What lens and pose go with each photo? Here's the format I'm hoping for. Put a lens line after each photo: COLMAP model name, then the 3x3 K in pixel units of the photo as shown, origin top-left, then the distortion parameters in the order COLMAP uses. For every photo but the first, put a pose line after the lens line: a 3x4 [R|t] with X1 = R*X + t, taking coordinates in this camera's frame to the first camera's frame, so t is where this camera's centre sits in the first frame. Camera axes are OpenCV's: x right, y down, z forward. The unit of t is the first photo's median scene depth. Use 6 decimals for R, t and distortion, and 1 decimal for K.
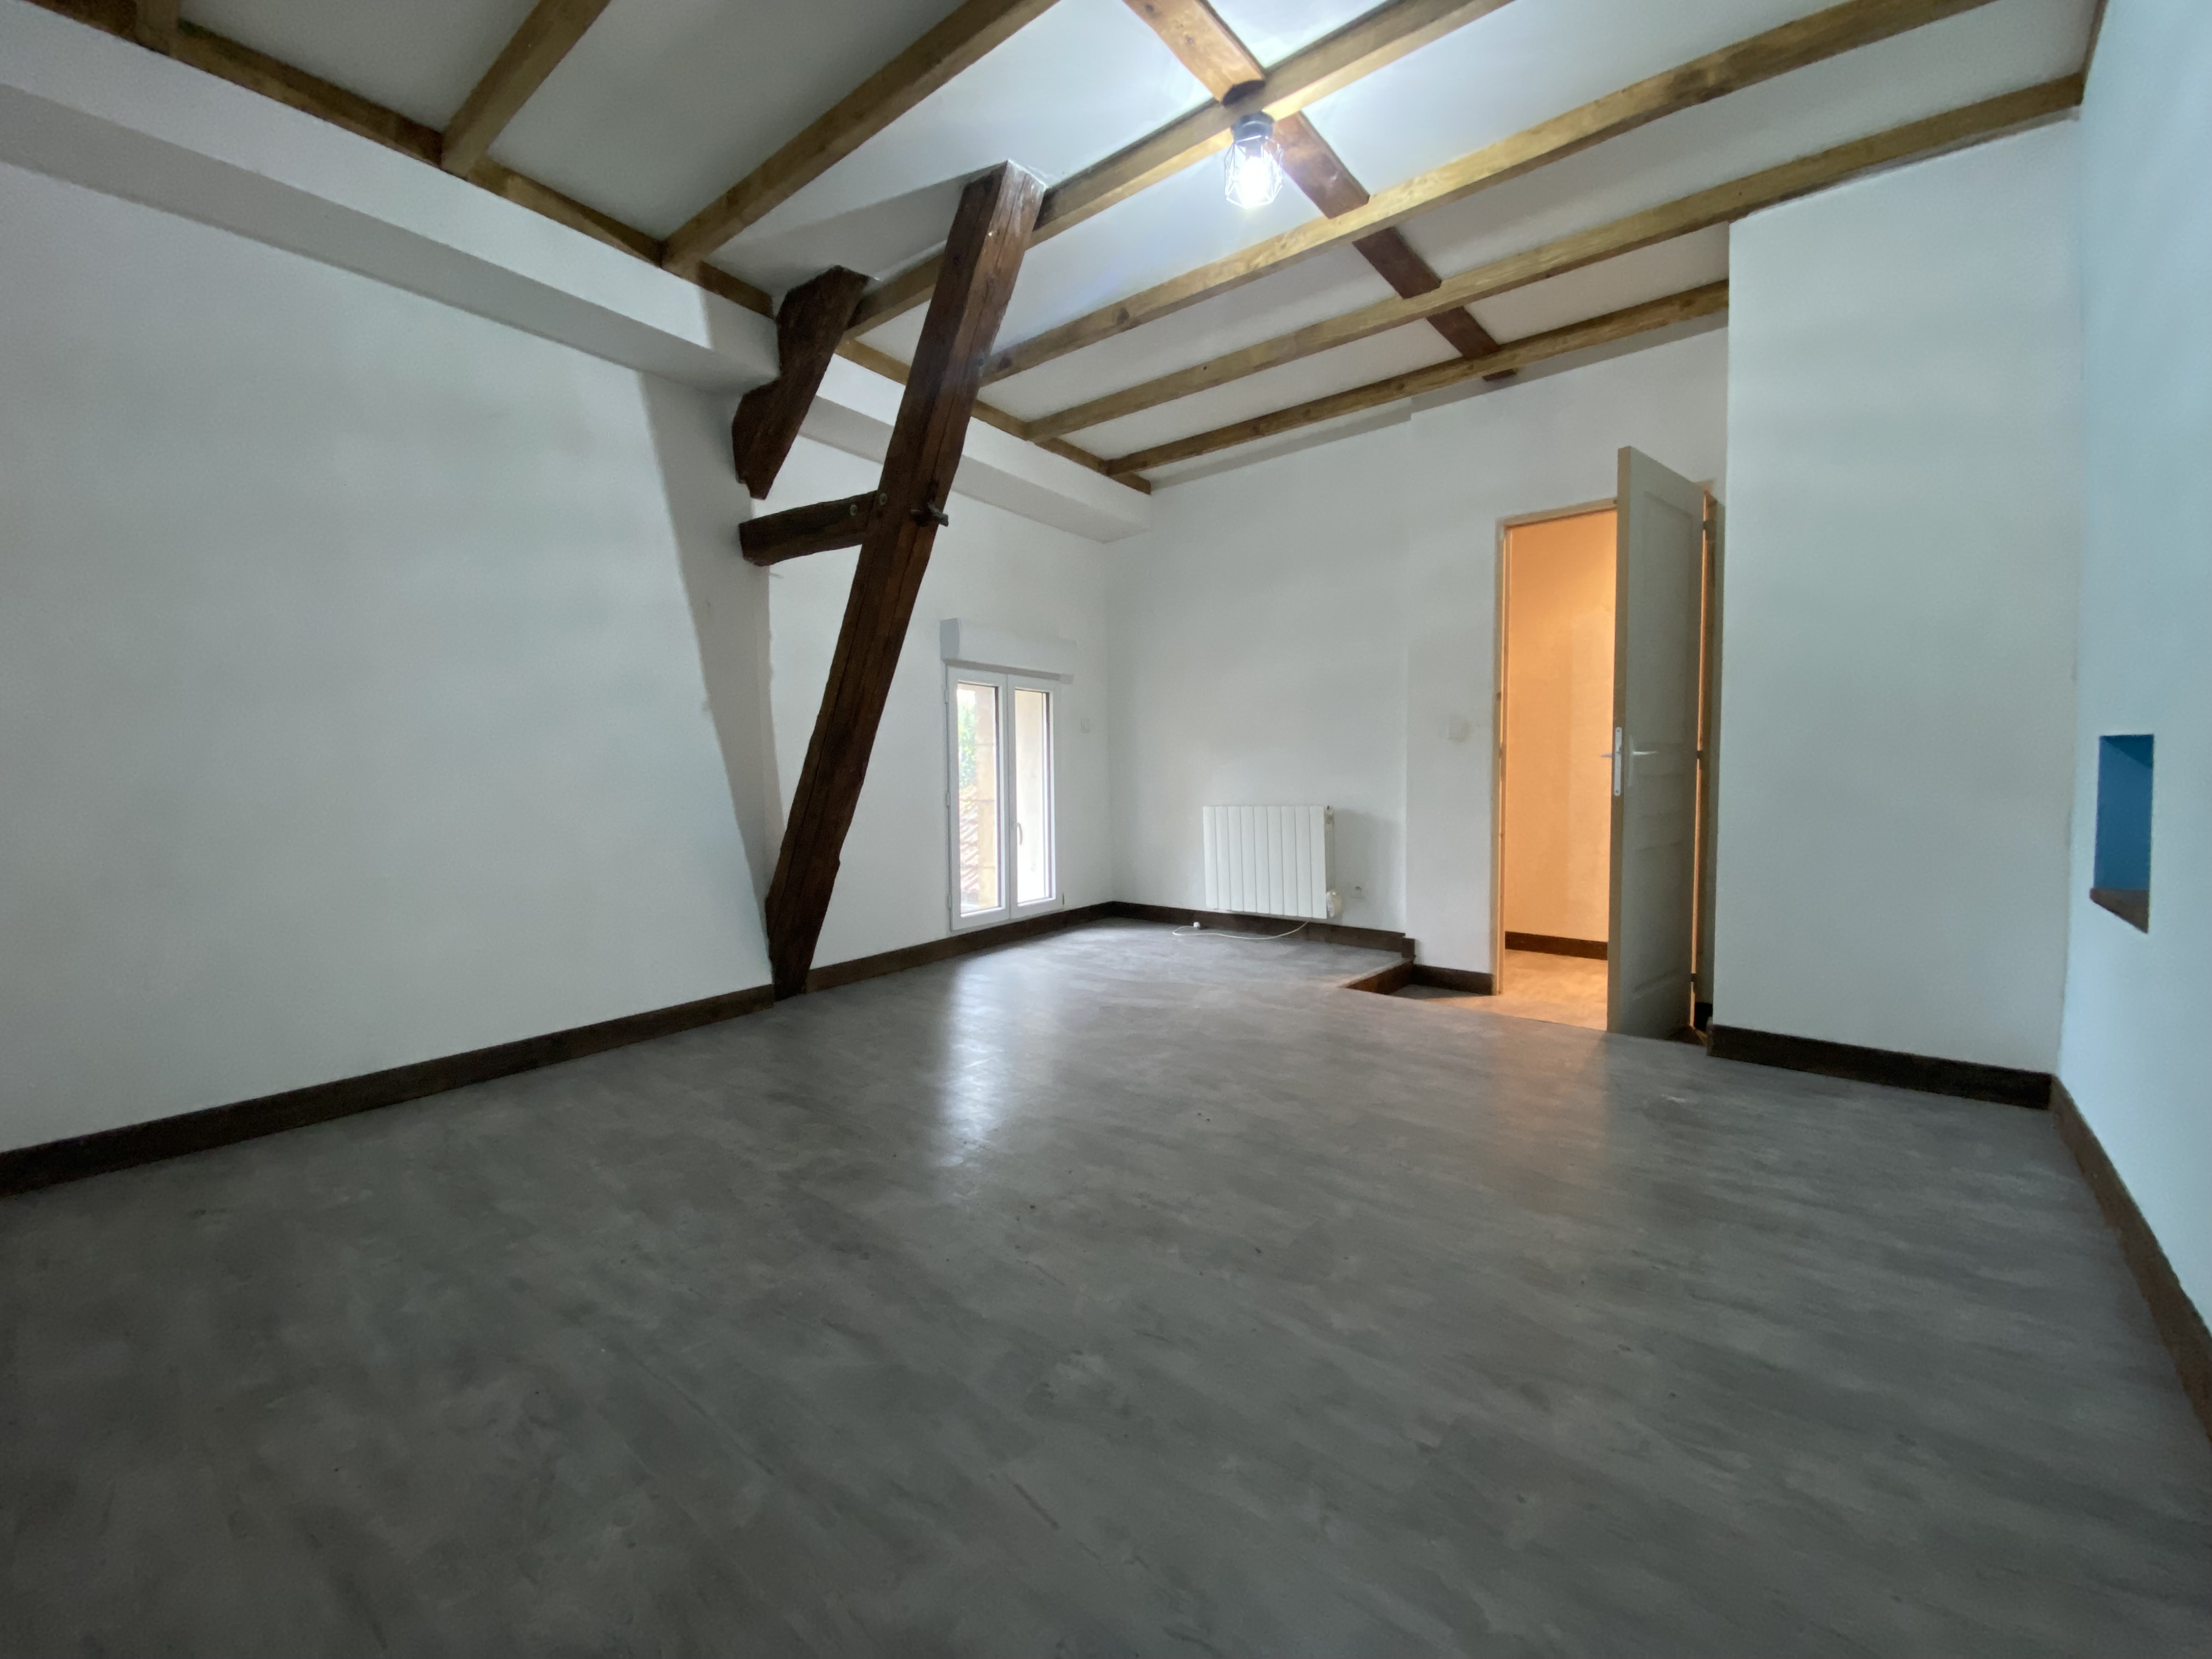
lens RADIAL K [[901.5, 0, 1098.6], [0, 901.5, 828.8], [0, 0, 1]] dist [0.003370, -0.003454]
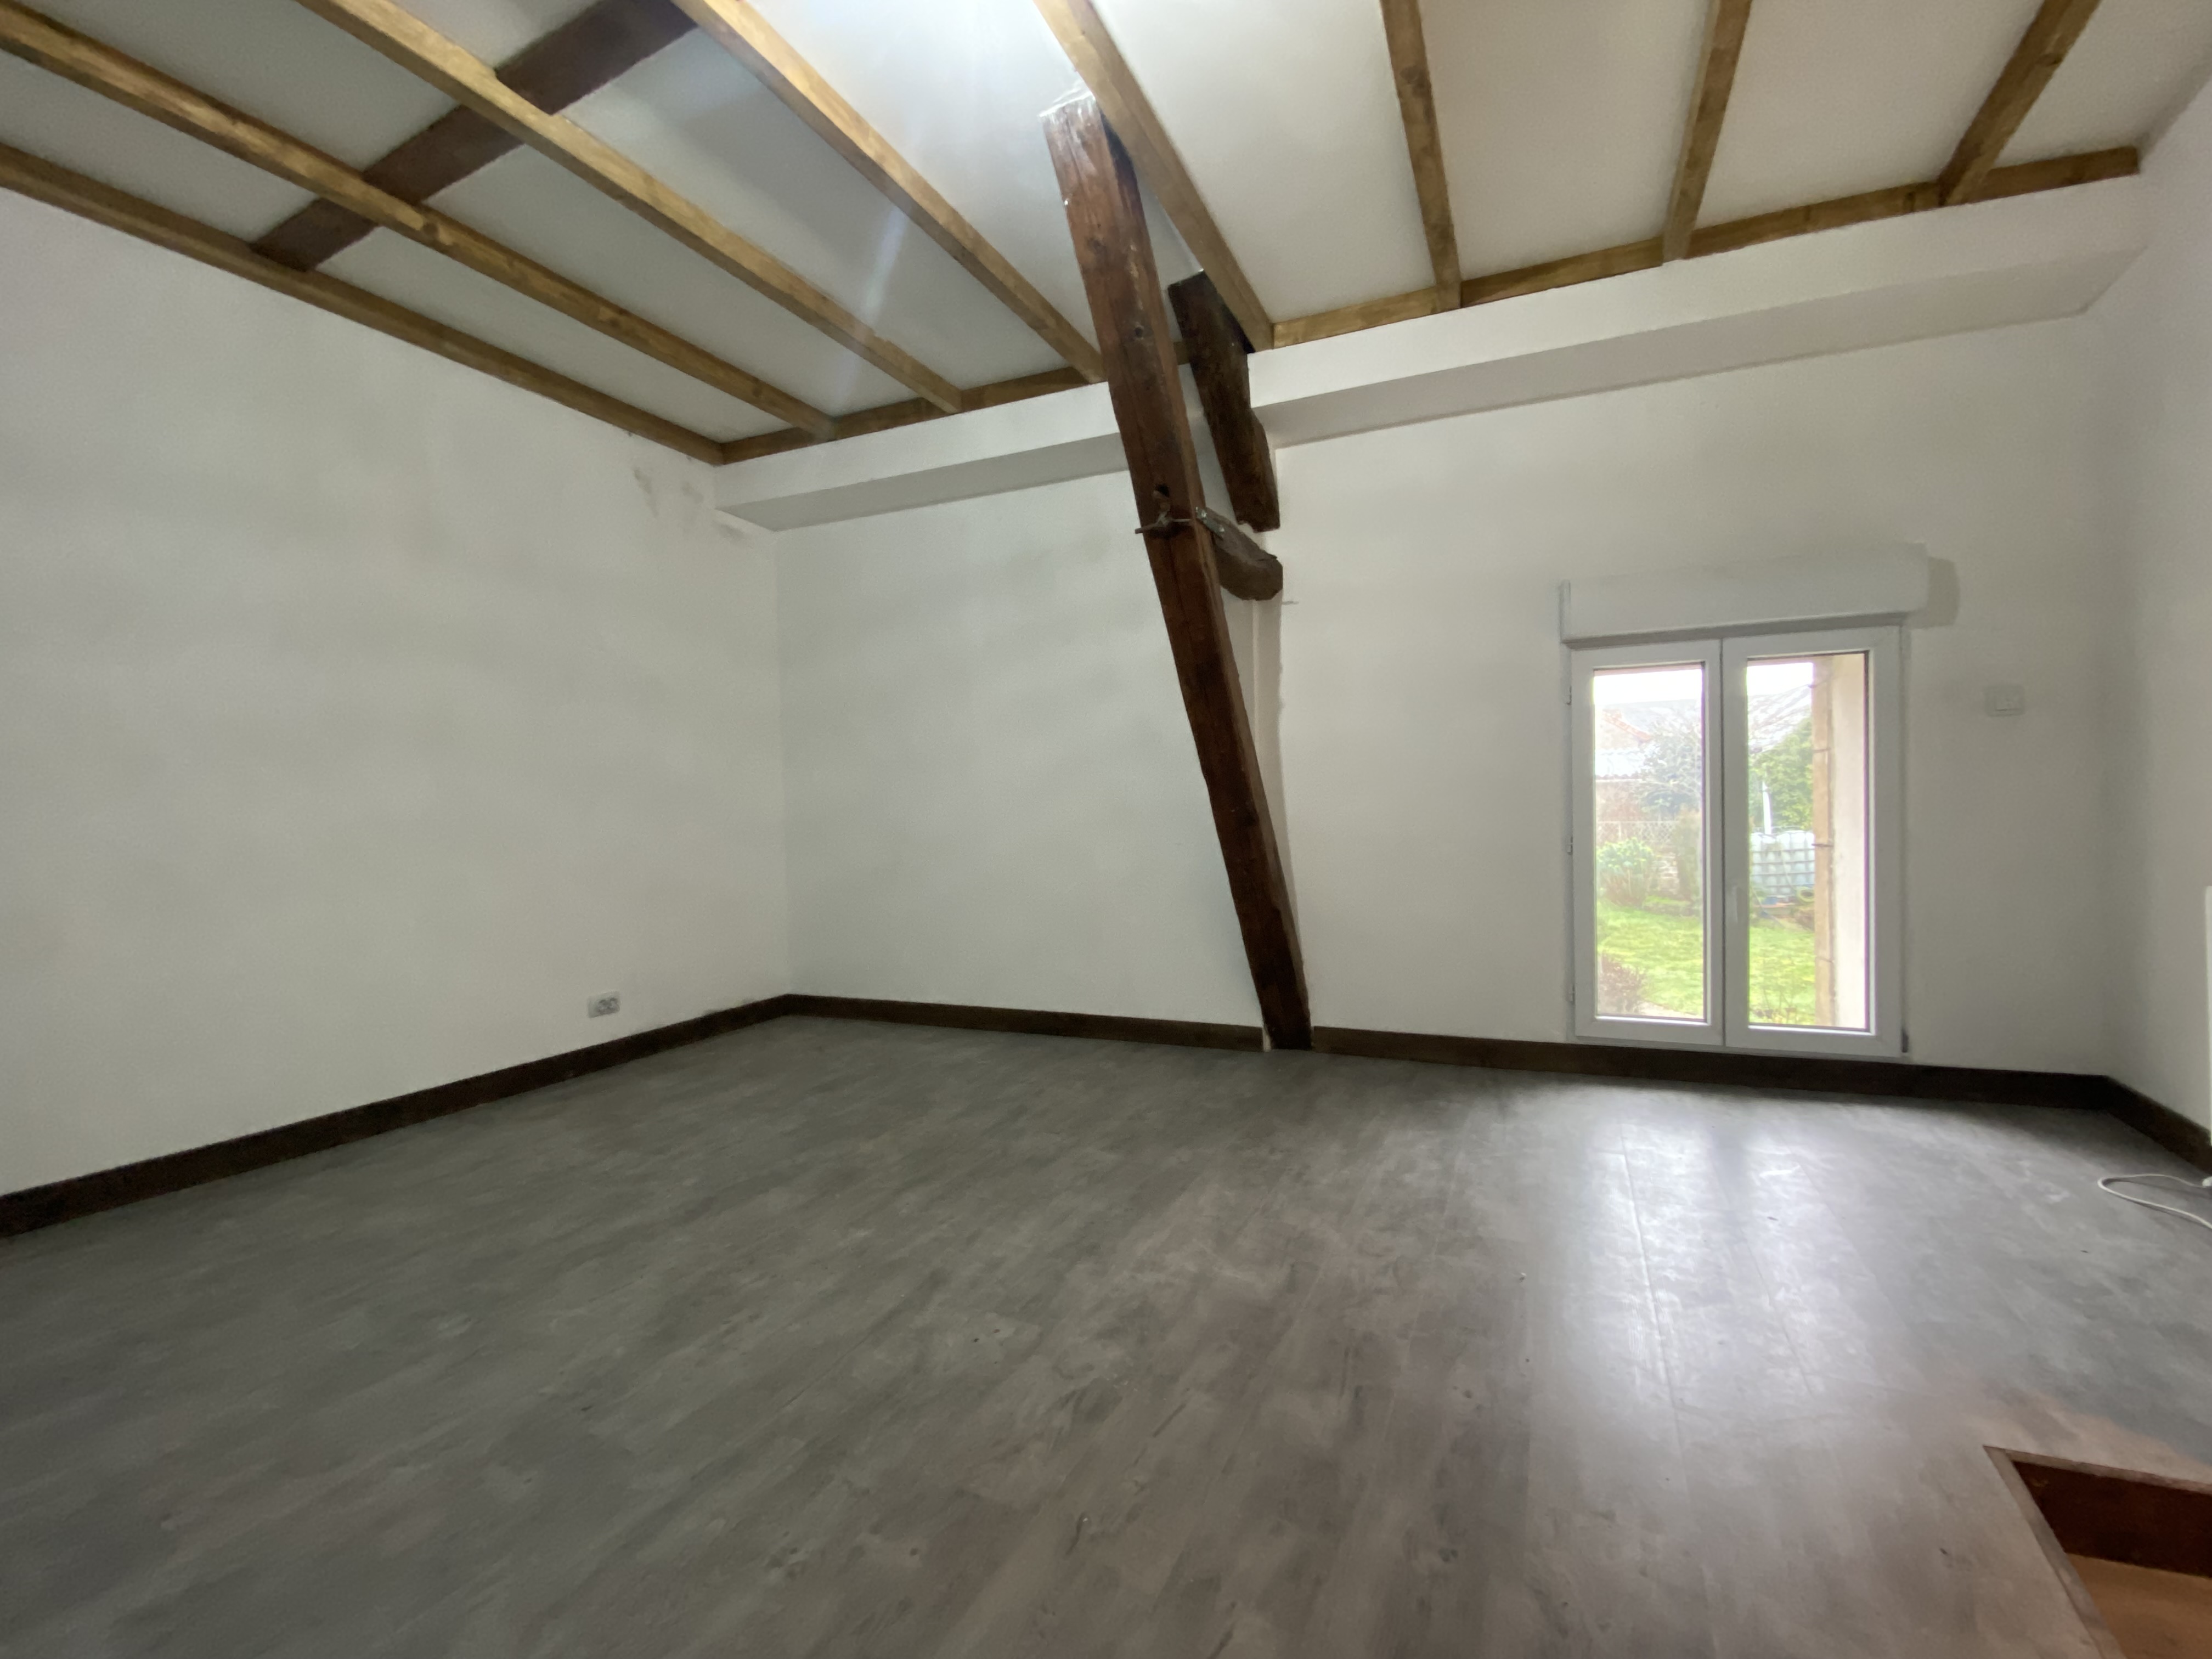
lens RADIAL K [[901.5, 0, 1114.4], [0, 901.5, 834.4], [0, 0, 1]] dist [0.003370, -0.003454]
pose [[0.224423, 0.047407, -0.973338, 0.716790], [-0.034995, 0.998564, 0.040567, -0.093923], [0.973863, 0.024958, 0.225760, 0.820005]]
